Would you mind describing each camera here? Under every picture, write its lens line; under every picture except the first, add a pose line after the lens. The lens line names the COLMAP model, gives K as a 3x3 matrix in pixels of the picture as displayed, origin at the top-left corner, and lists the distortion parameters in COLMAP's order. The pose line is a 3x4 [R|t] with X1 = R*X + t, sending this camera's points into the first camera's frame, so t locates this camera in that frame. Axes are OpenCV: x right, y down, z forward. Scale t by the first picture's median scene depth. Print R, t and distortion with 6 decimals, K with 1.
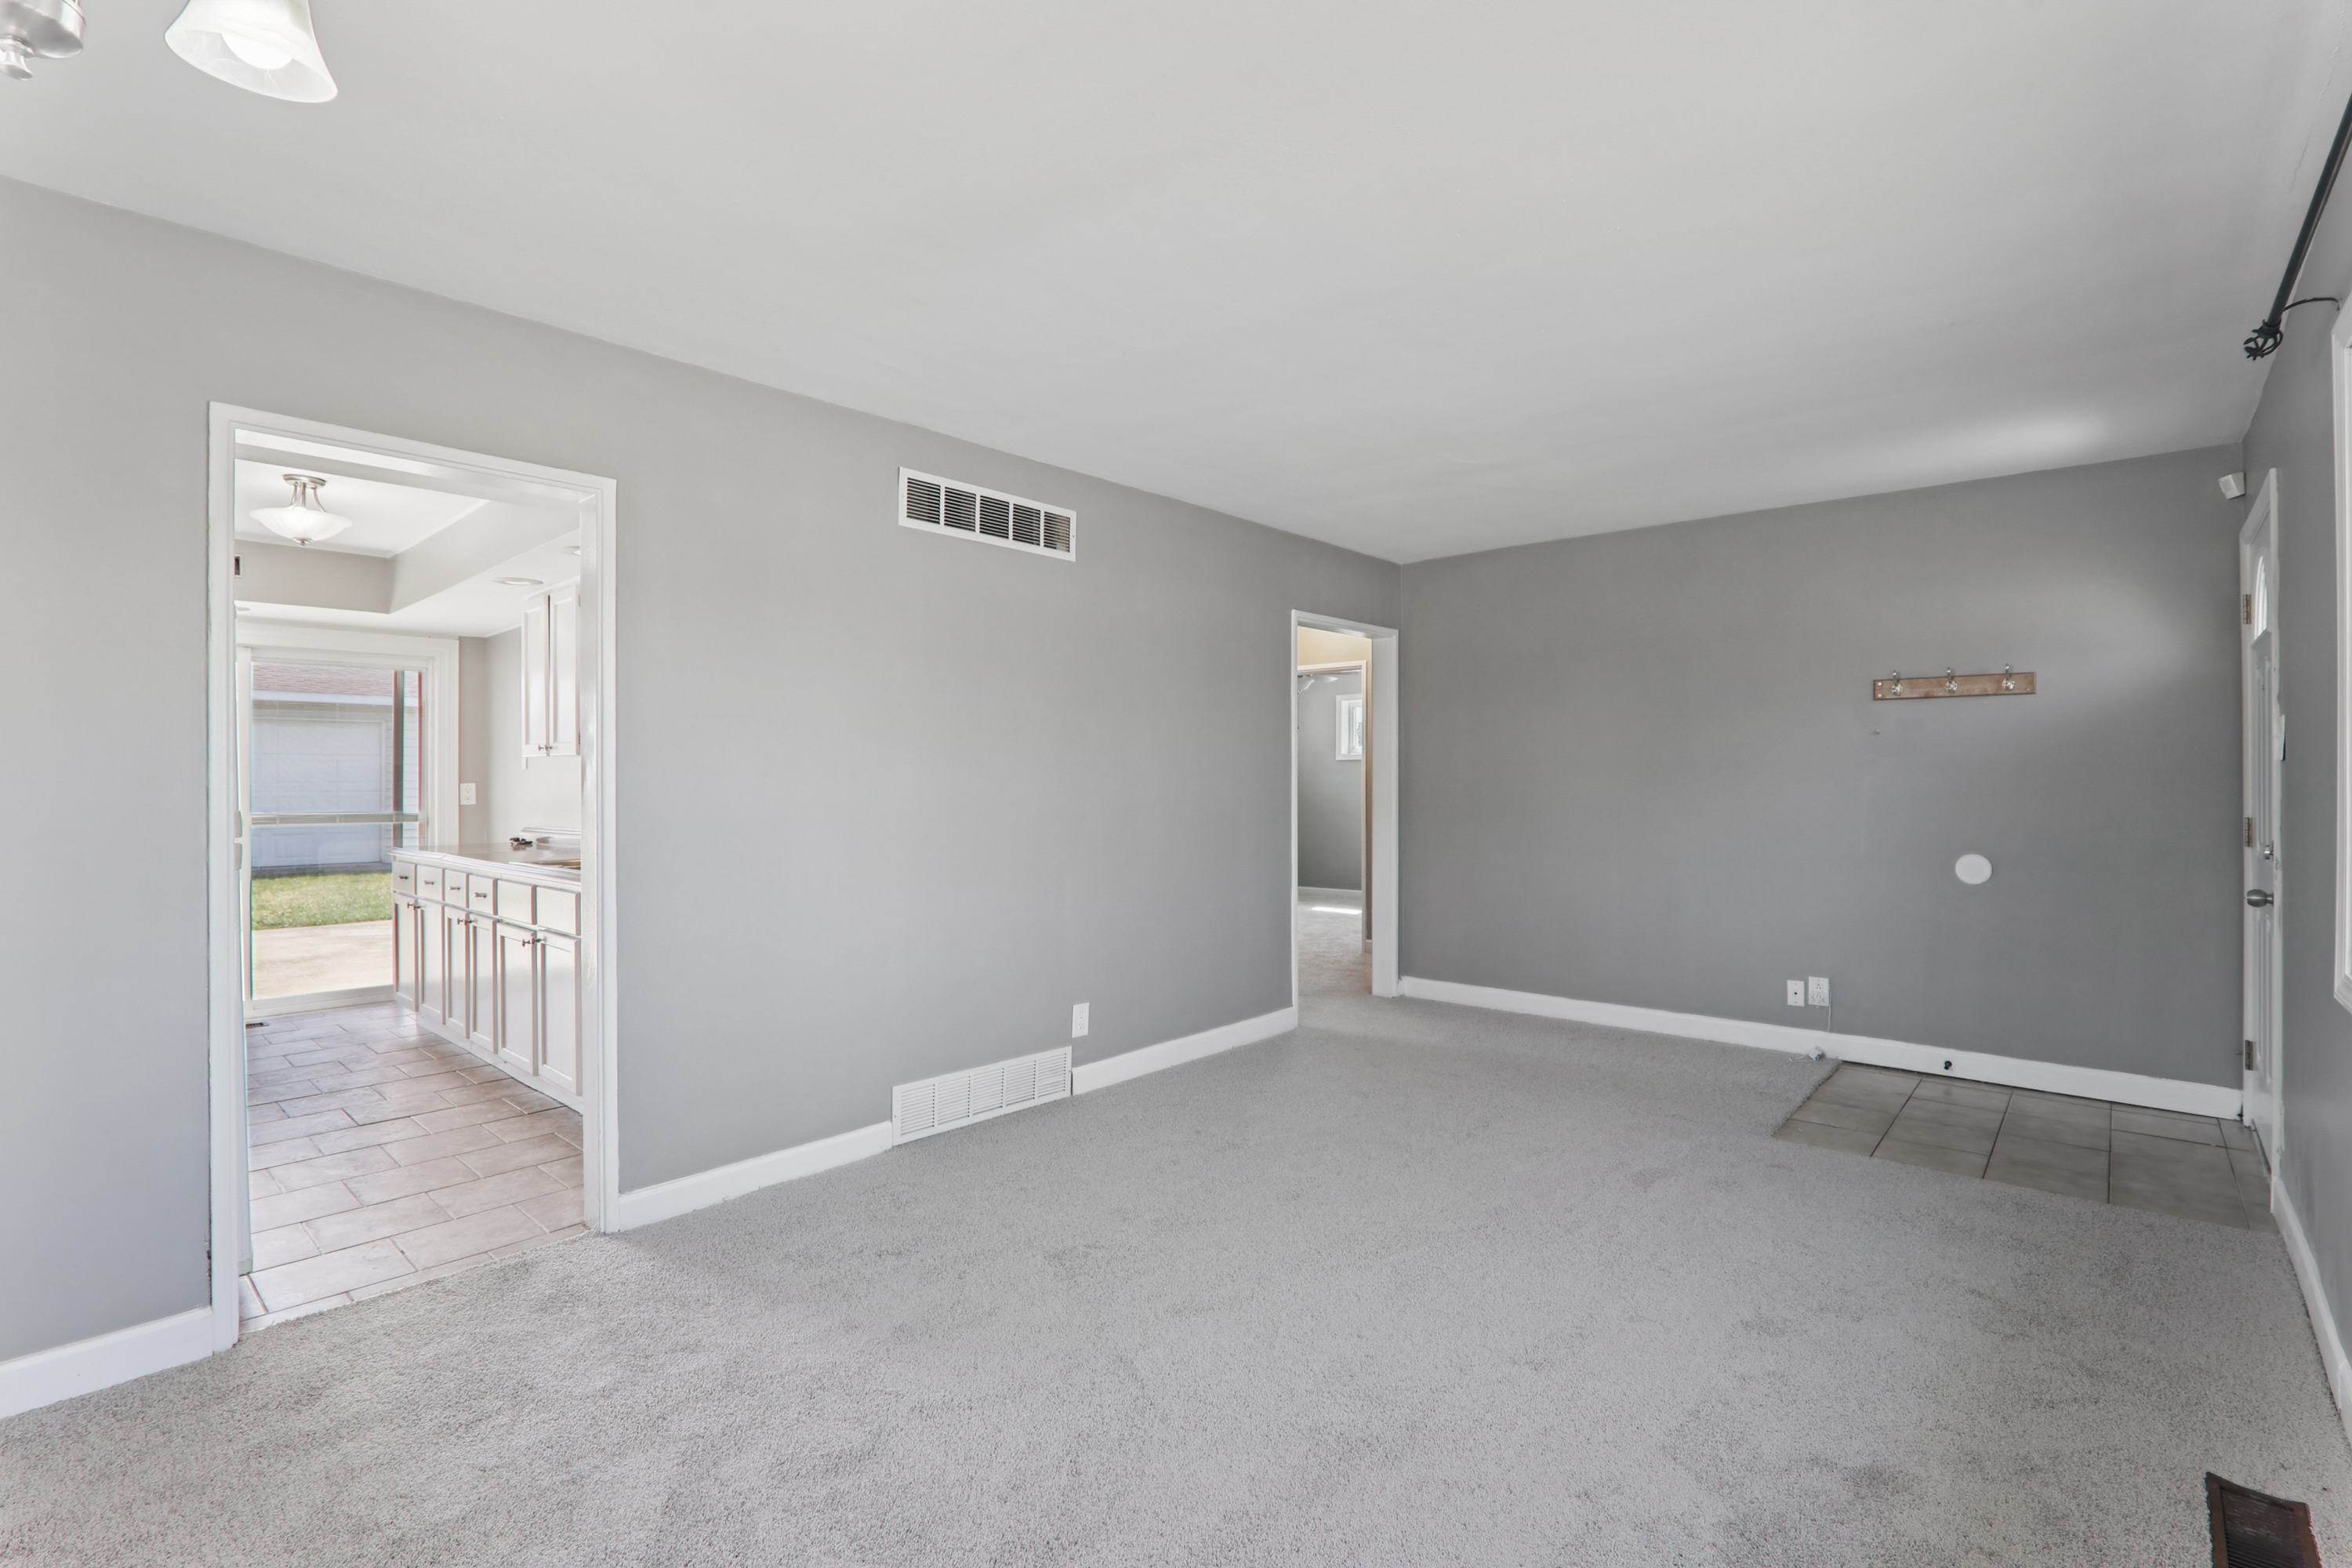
lens RADIAL K [[1080.5, 0, 1192.4], [0, 1080.5, 784.3], [0, 0, 1]] dist [-0.013094, 0.000557]
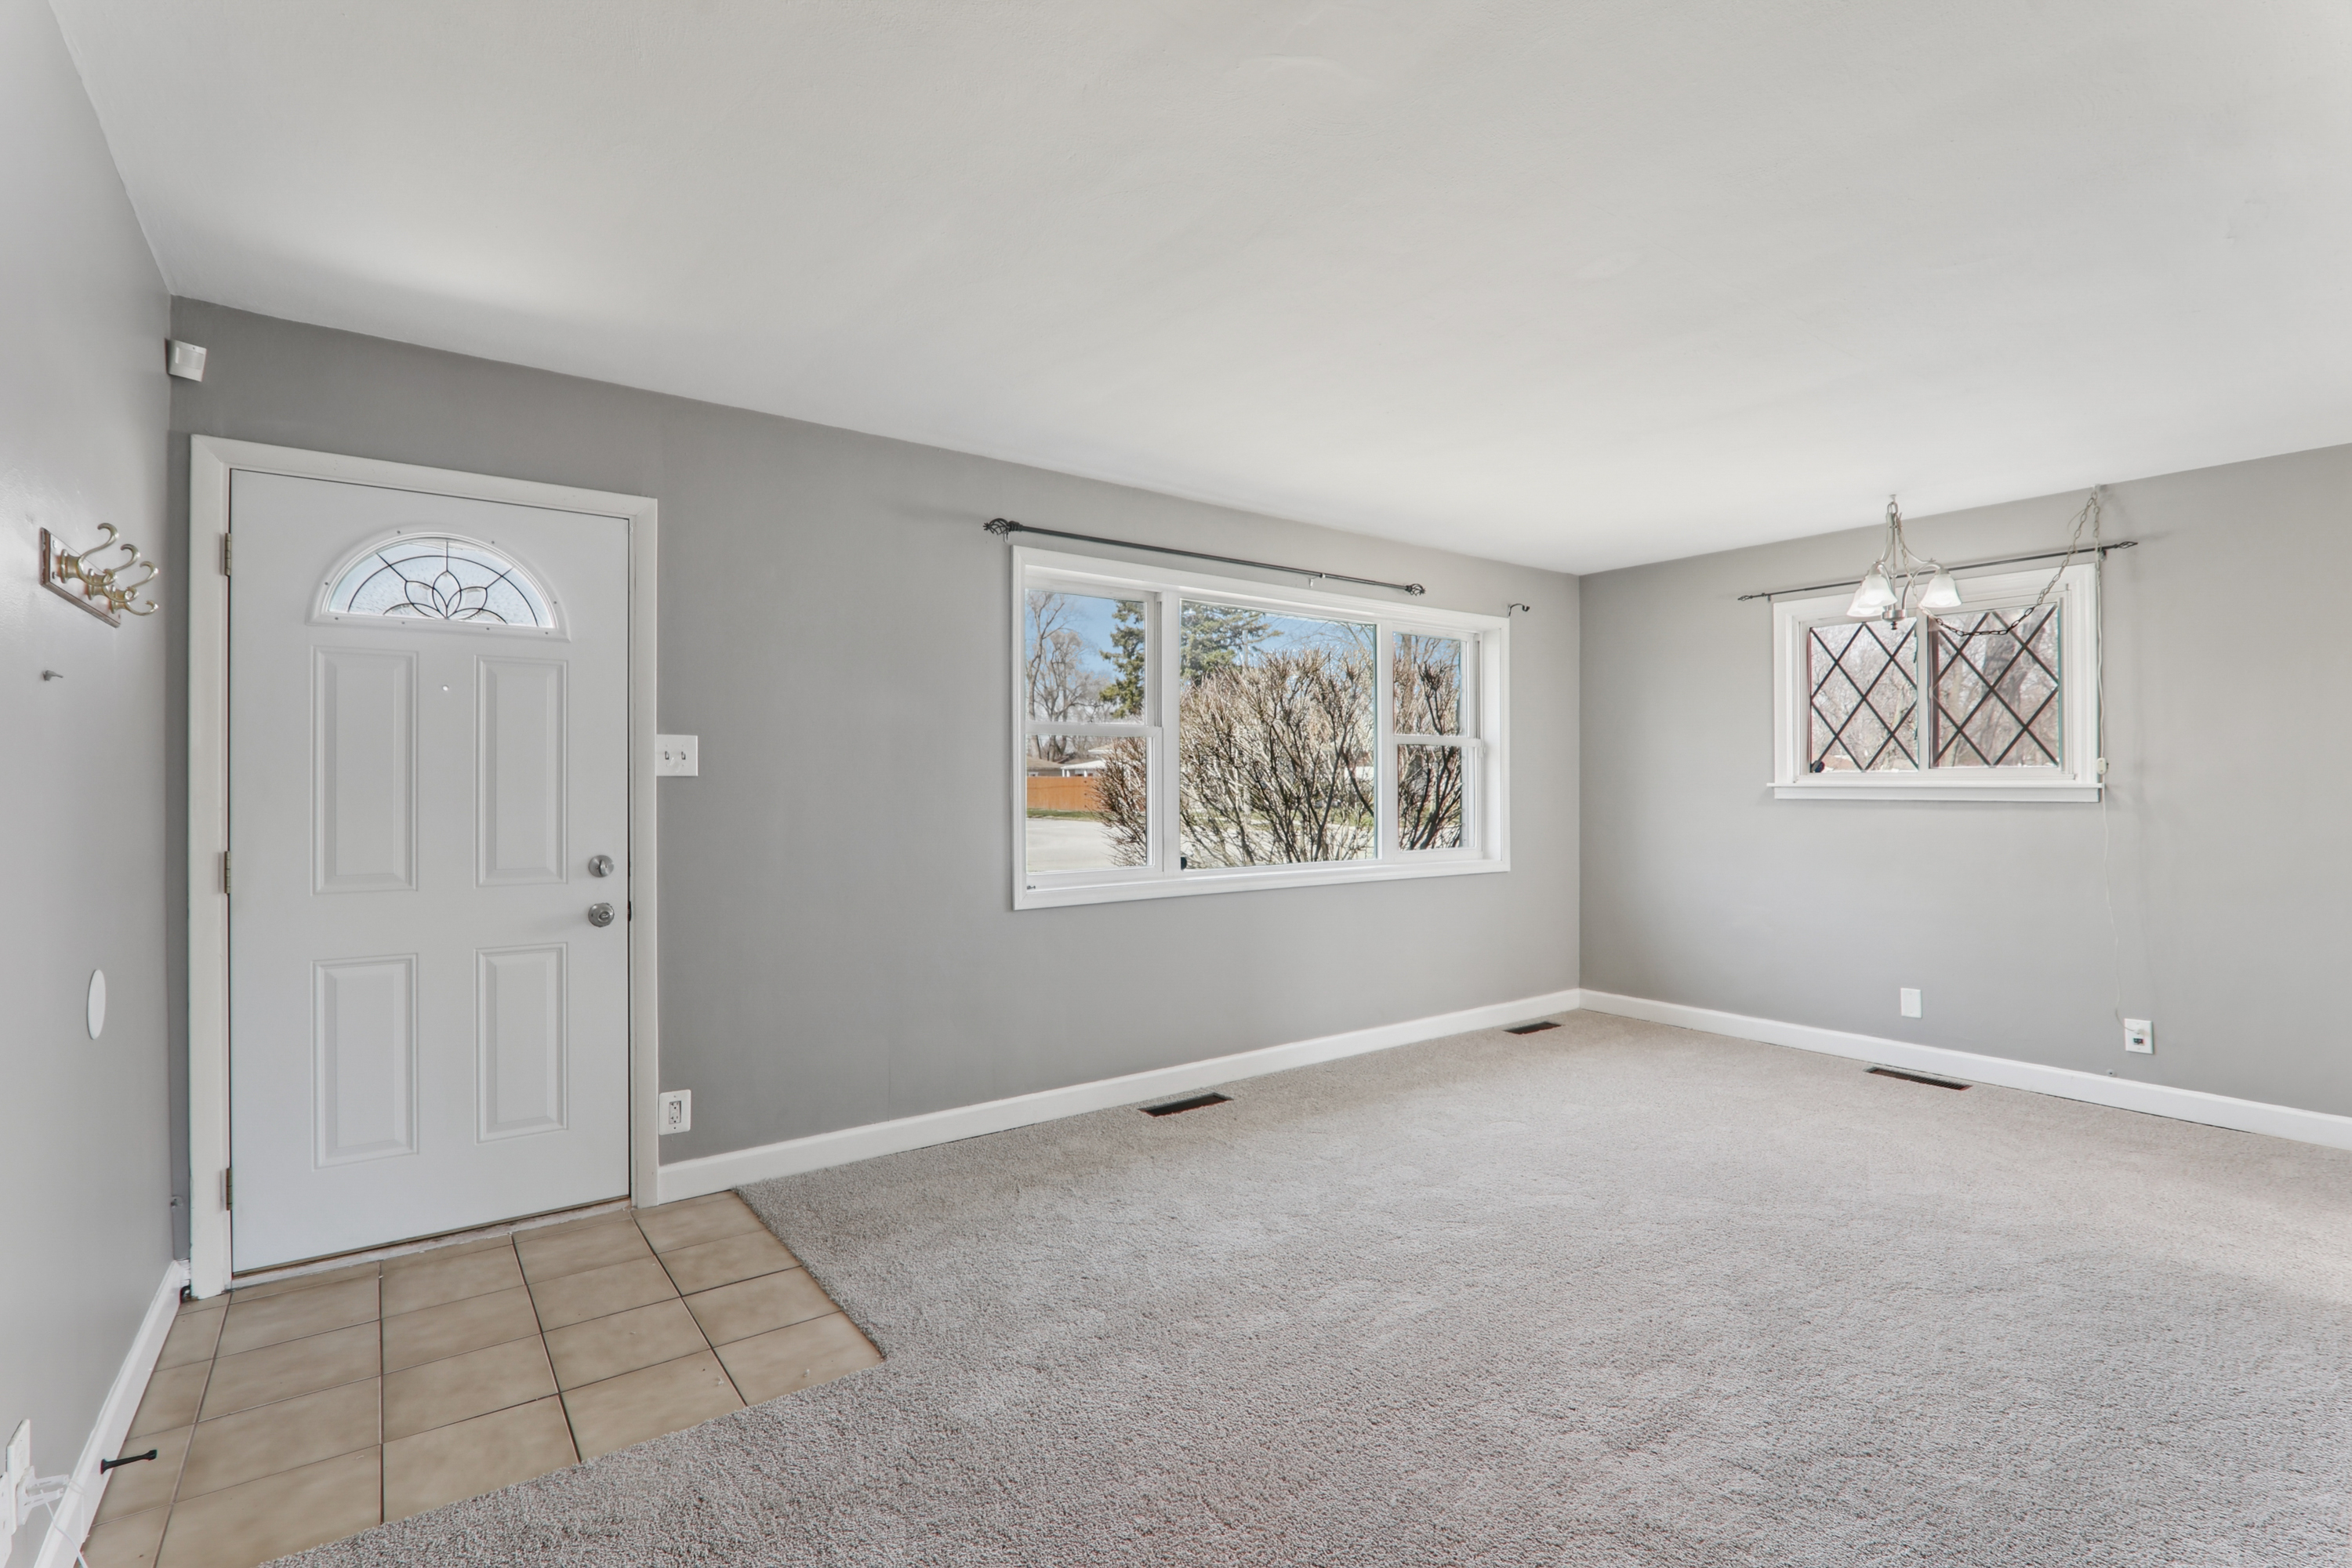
lens RADIAL K [[1082.9, 0, 1167.8], [0, 1082.9, 776.6], [0, 0, 1]] dist [-0.014134, -0.000073]
pose [[-0.975760, 0.004897, 0.218789, 0.209099], [0.005078, 0.999987, 0.000267, -0.013348], [-0.218785, 0.001372, -0.975772, 1.416759]]
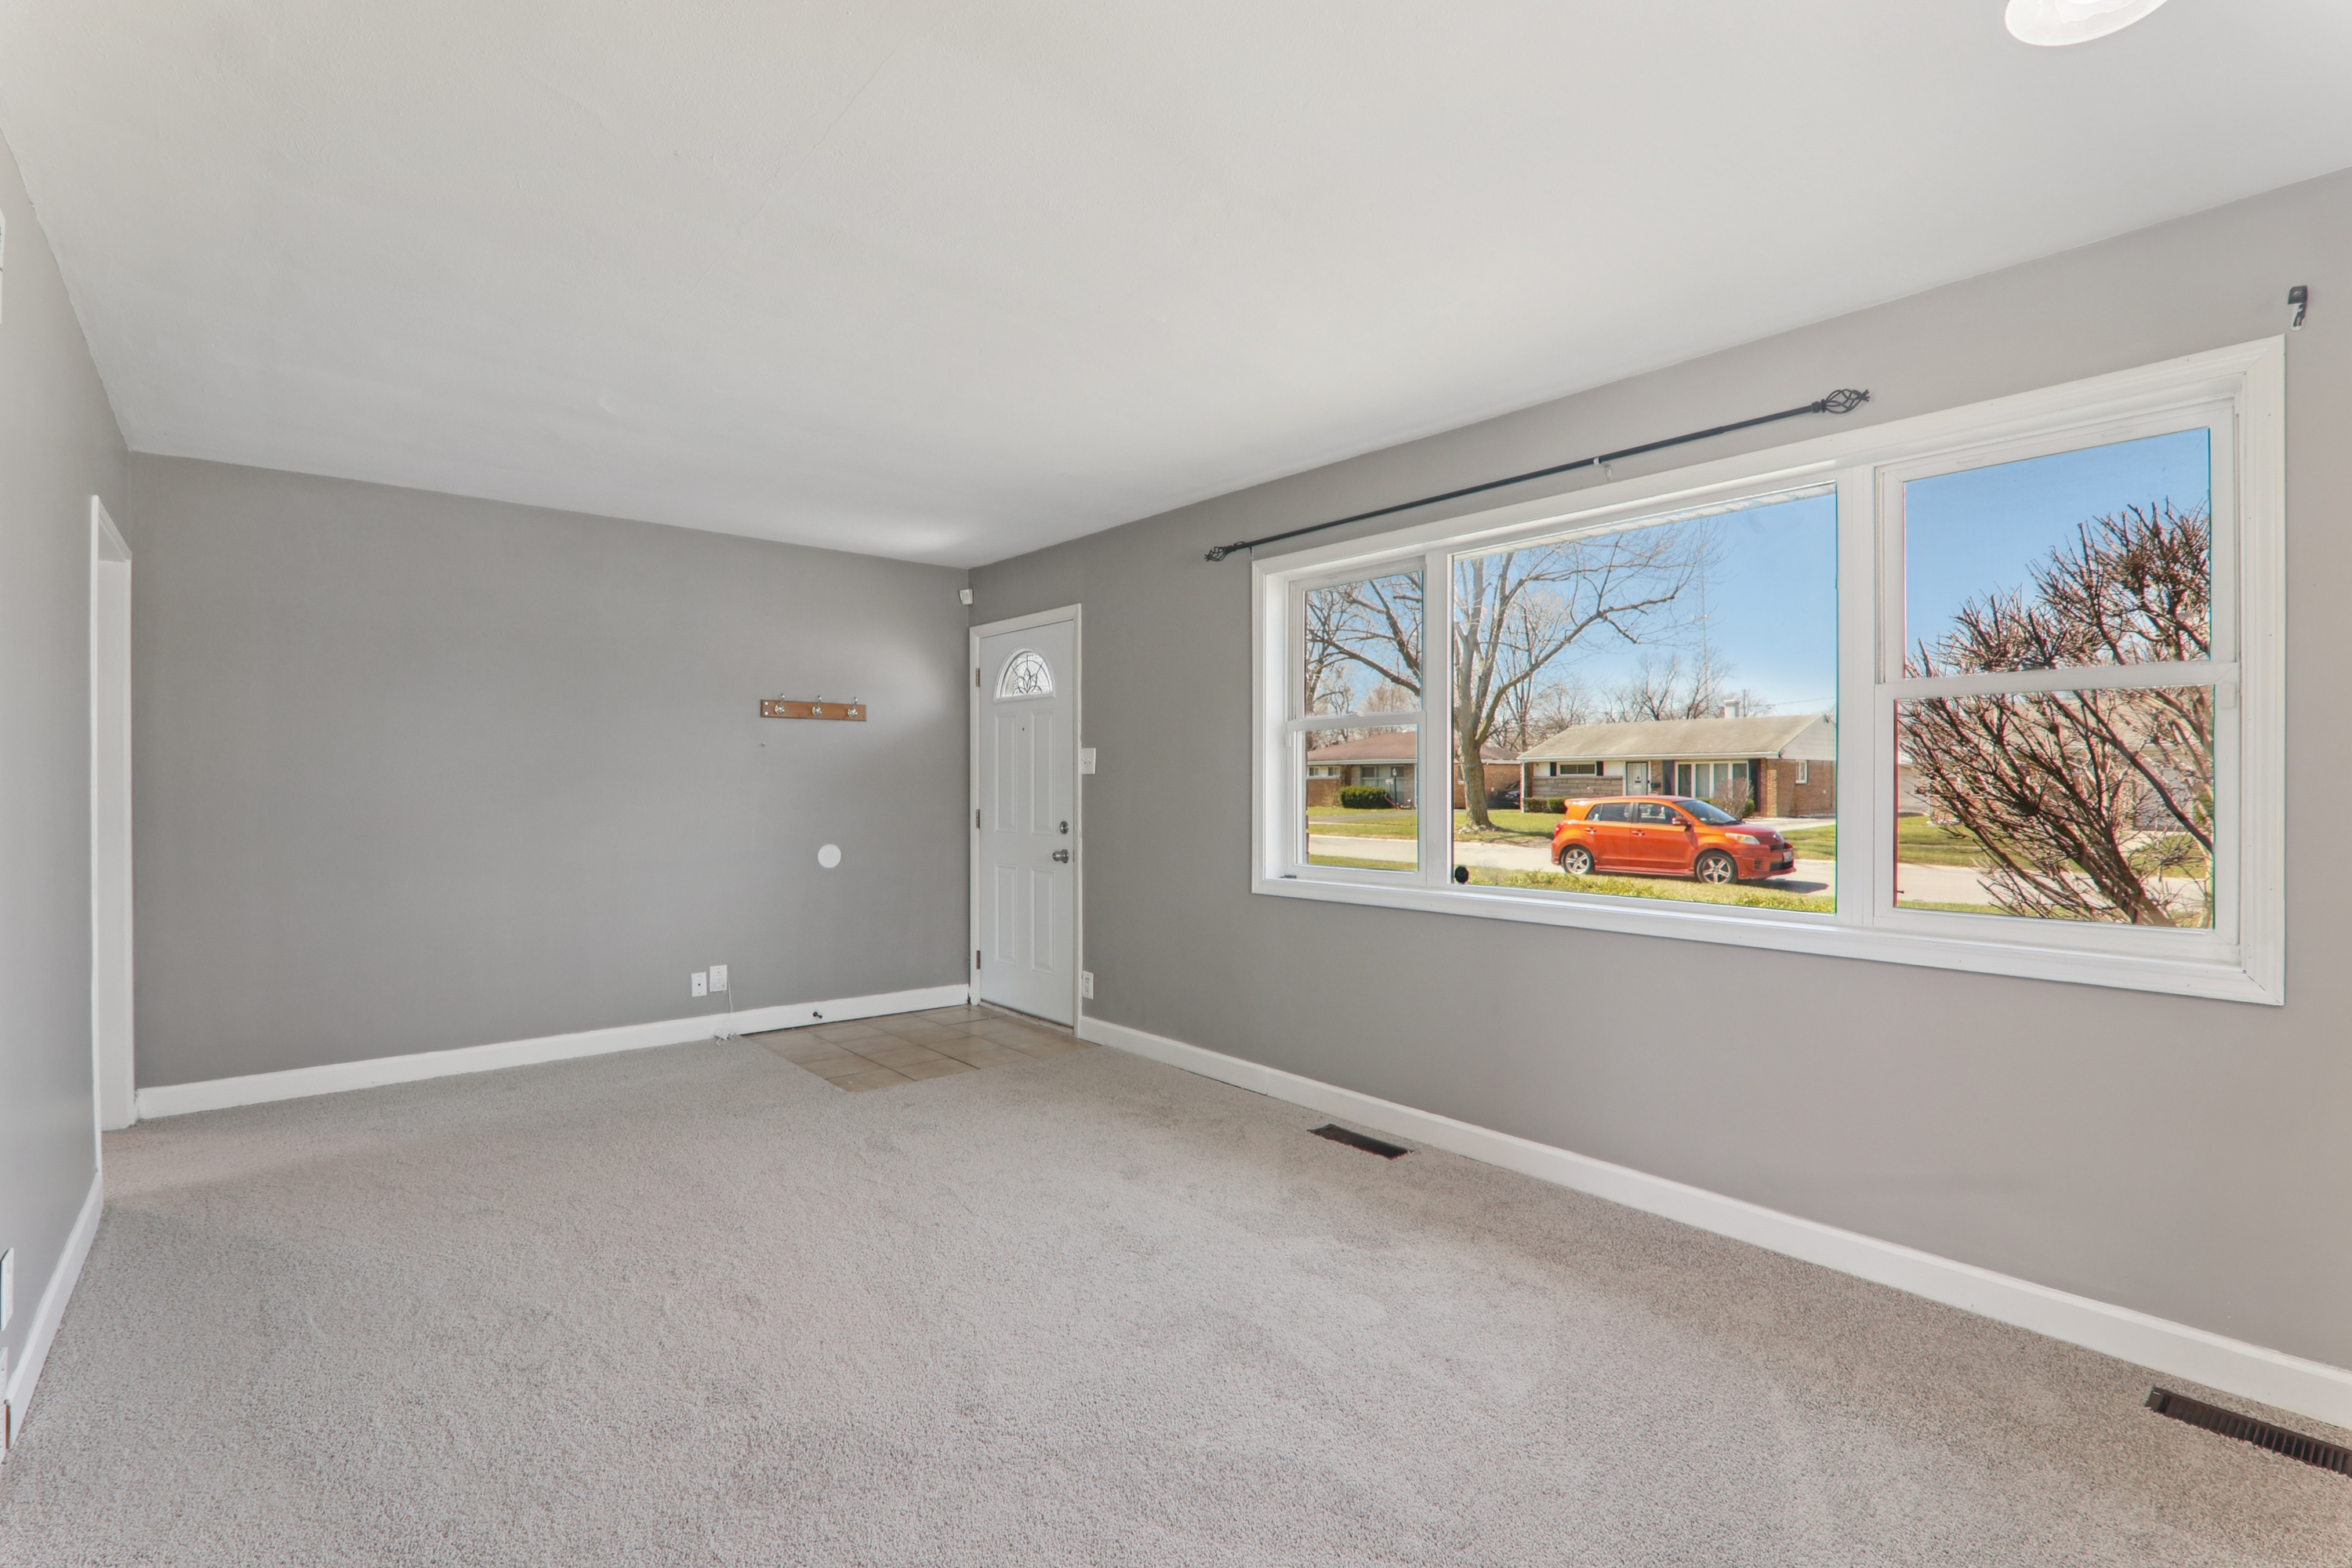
lens RADIAL K [[1082.9, 0, 1167.8], [0, 1082.9, 776.6], [0, 0, 1]] dist [-0.014134, -0.000073]
pose [[0.161094, 0.008784, 0.986900, -0.502213], [0.006891, 0.999926, -0.010025, 0.000944], [-0.986915, 0.008416, 0.161022, 0.423878]]
